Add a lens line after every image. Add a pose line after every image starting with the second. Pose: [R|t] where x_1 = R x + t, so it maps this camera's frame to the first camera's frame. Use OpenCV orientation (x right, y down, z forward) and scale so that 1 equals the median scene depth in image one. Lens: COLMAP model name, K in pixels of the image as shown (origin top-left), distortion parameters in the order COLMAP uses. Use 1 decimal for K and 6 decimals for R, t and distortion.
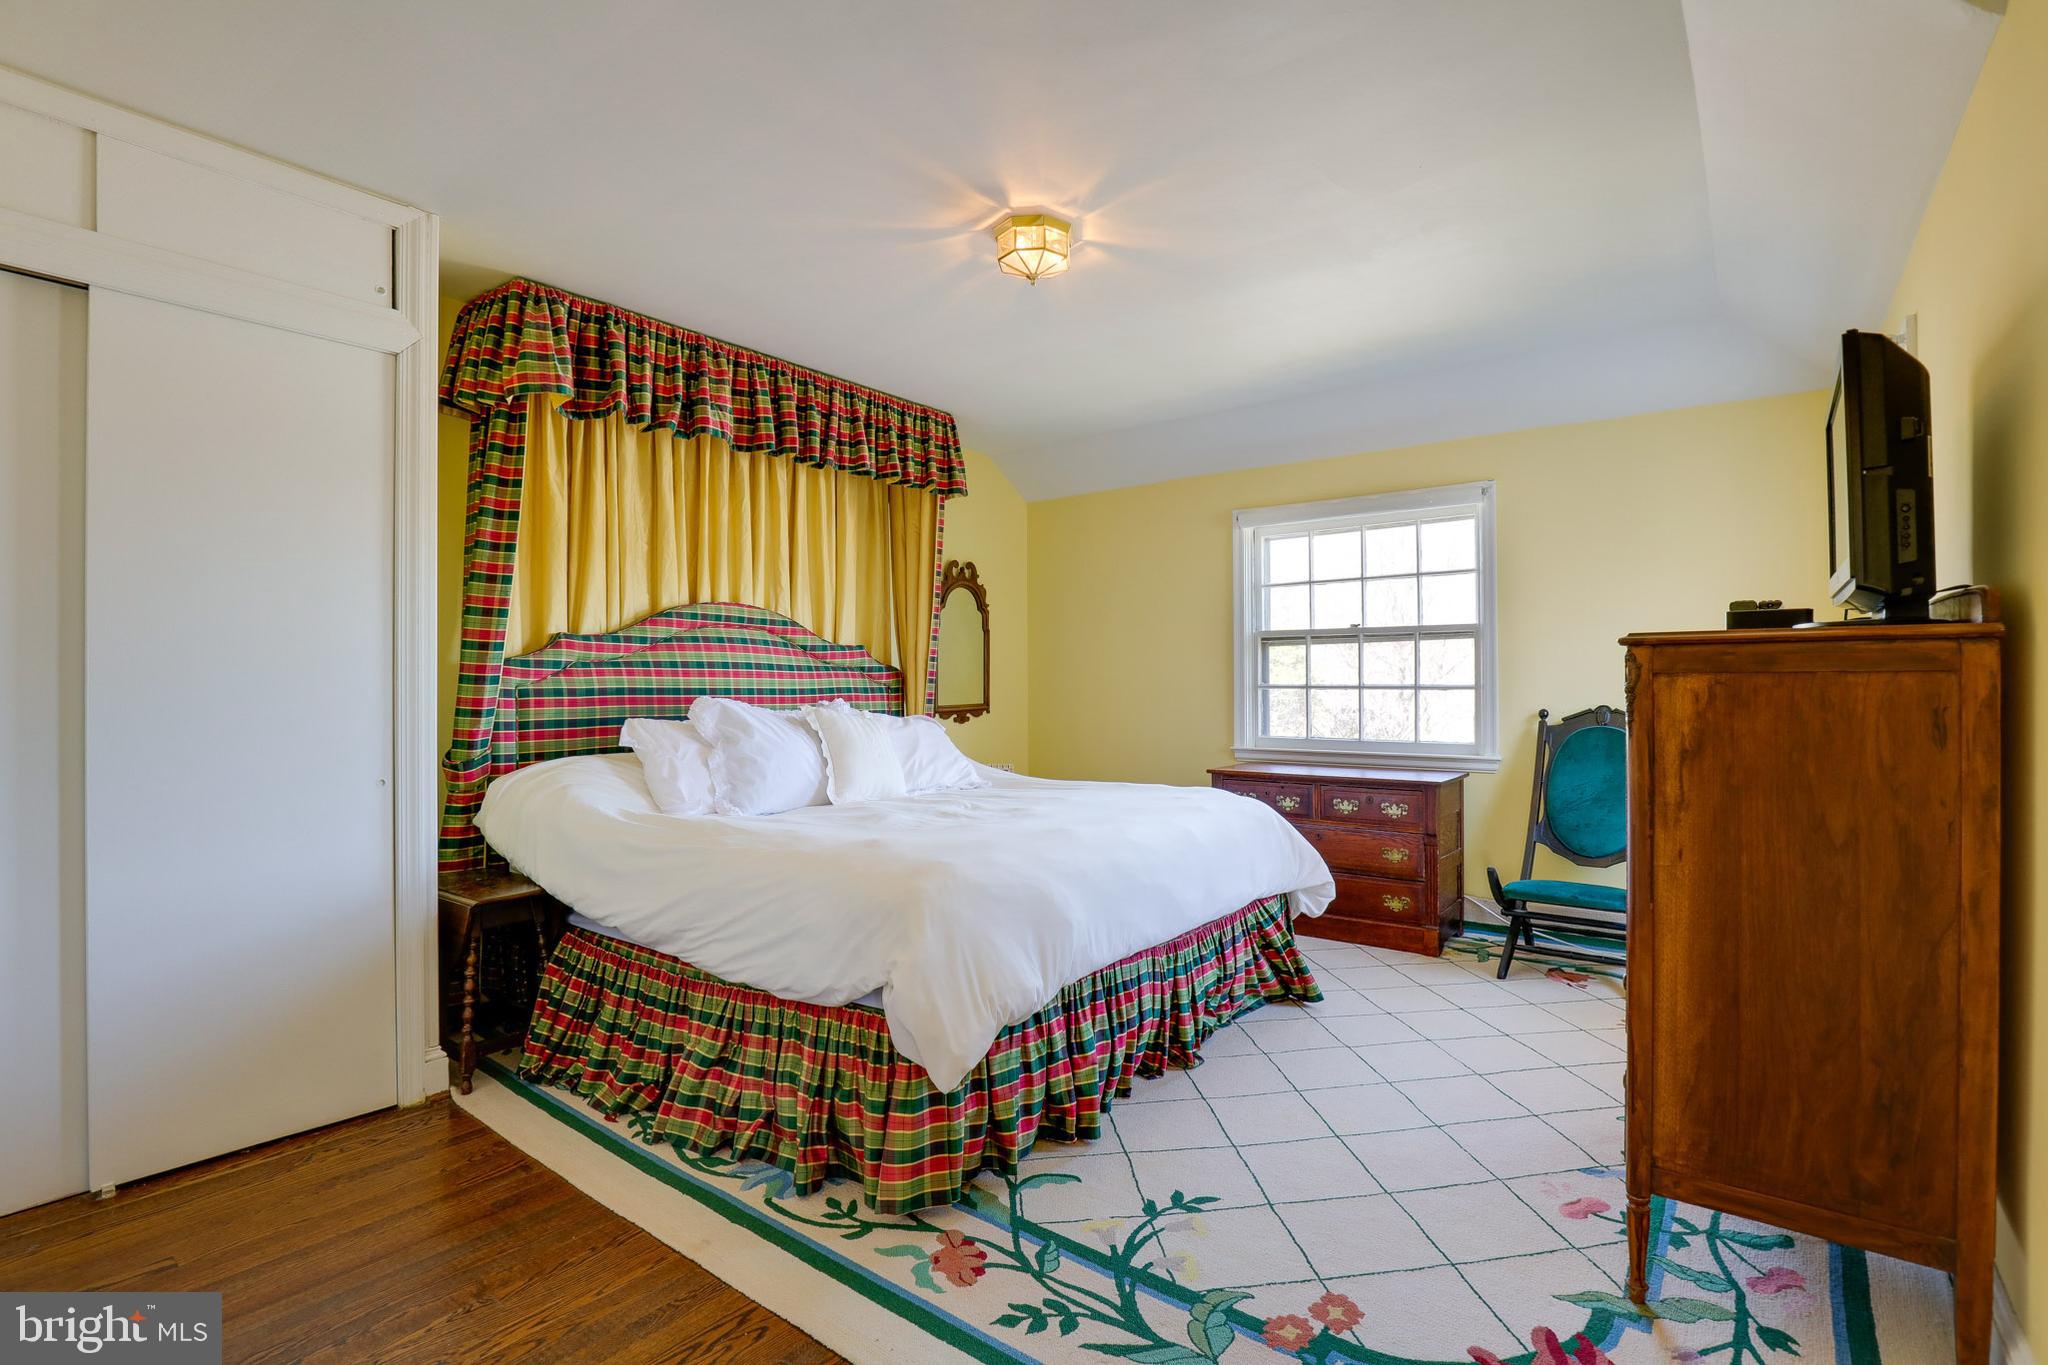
lens RADIAL K [[962.6, 0, 1035.3], [0, 962.6, 681.5], [0, 0, 1]] dist [-0.029243, 0.000149]
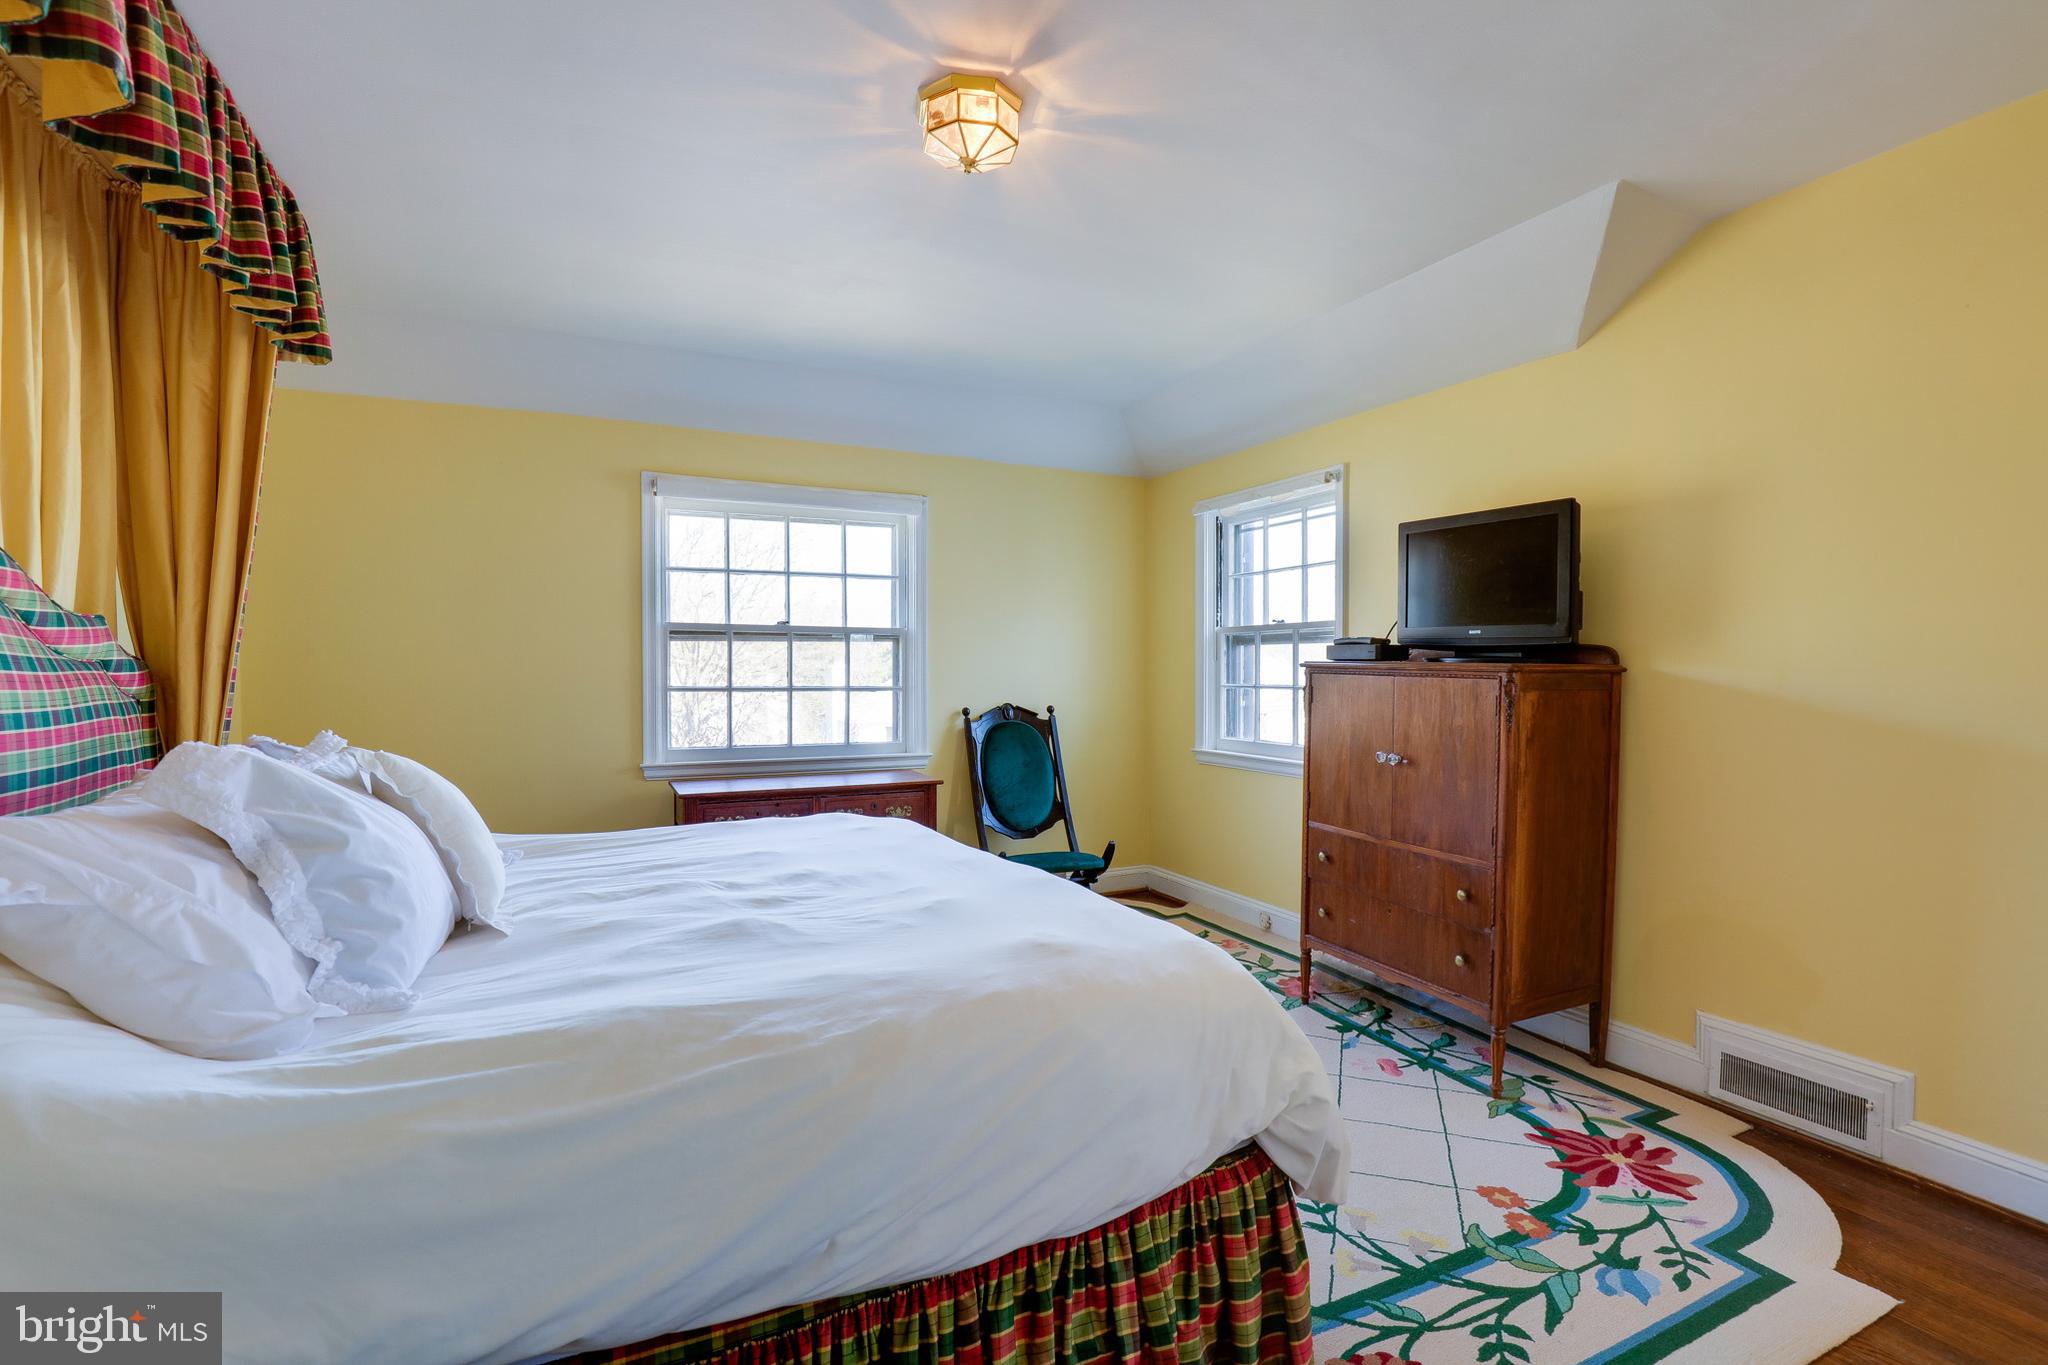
lens RADIAL K [[962.6, 0, 1034.2], [0, 962.6, 682.5], [0, 0, 1]] dist [-0.029243, 0.000149]
pose [[0.433608, -0.006945, 0.901075, -0.456463], [-0.005857, 0.999927, 0.010526, -0.013334], [-0.901083, -0.009842, 0.433536, 0.427571]]
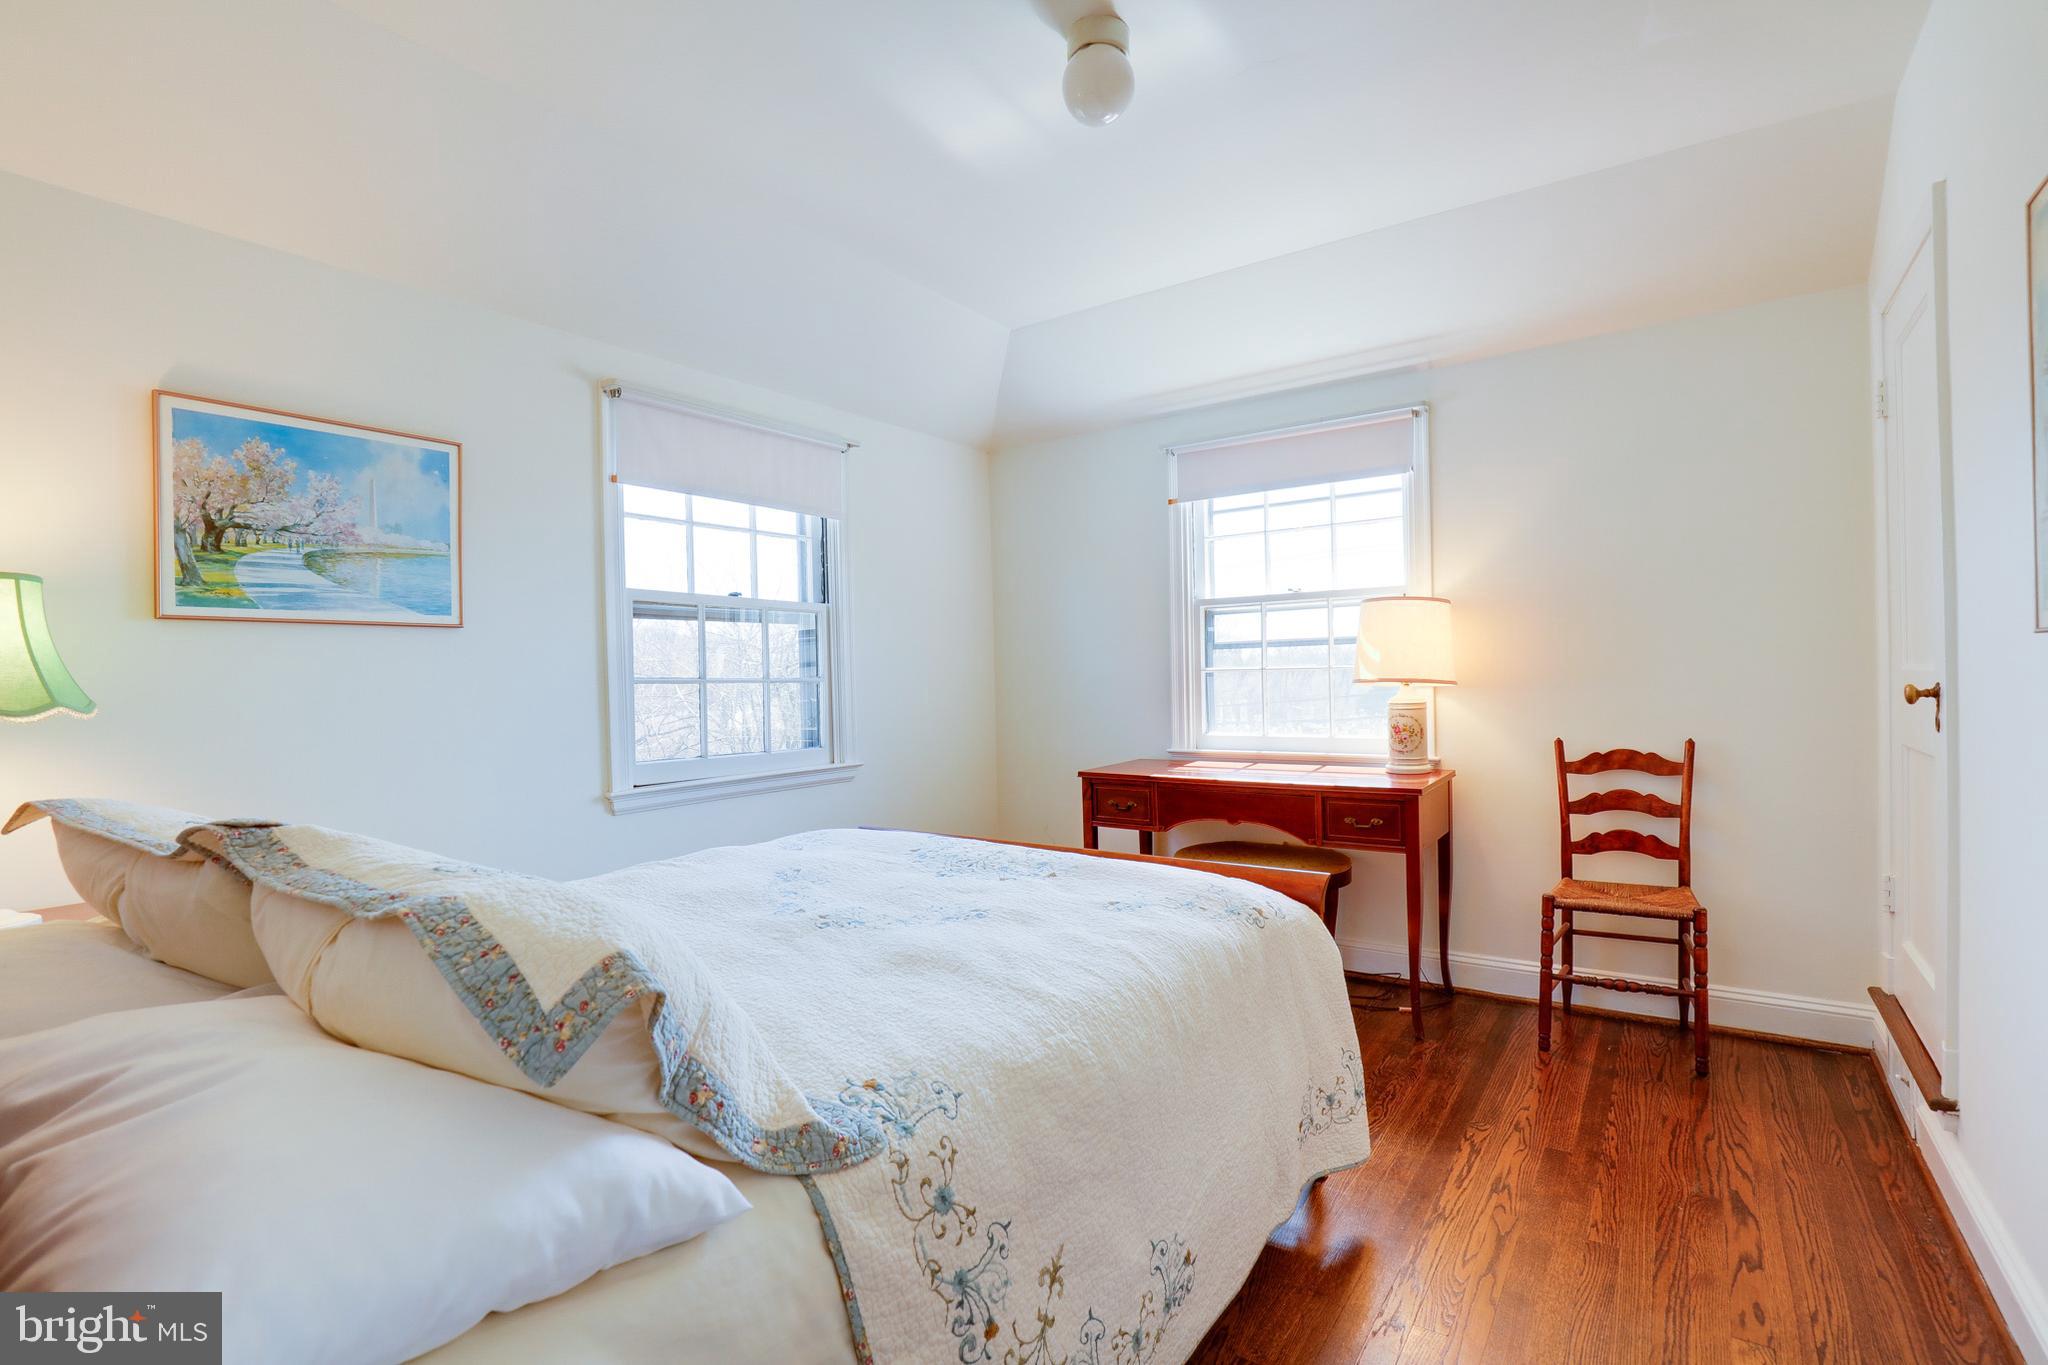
lens RADIAL K [[962.6, 0, 1022.6], [0, 962.6, 681.3], [0, 0, 1]] dist [-0.029243, 0.000149]
pose [[-0.062976, -0.006227, 0.997996, -0.459499], [0.011565, 0.999909, 0.006969, 0.004489], [-0.997948, 0.011981, -0.062898, 0.960237]]
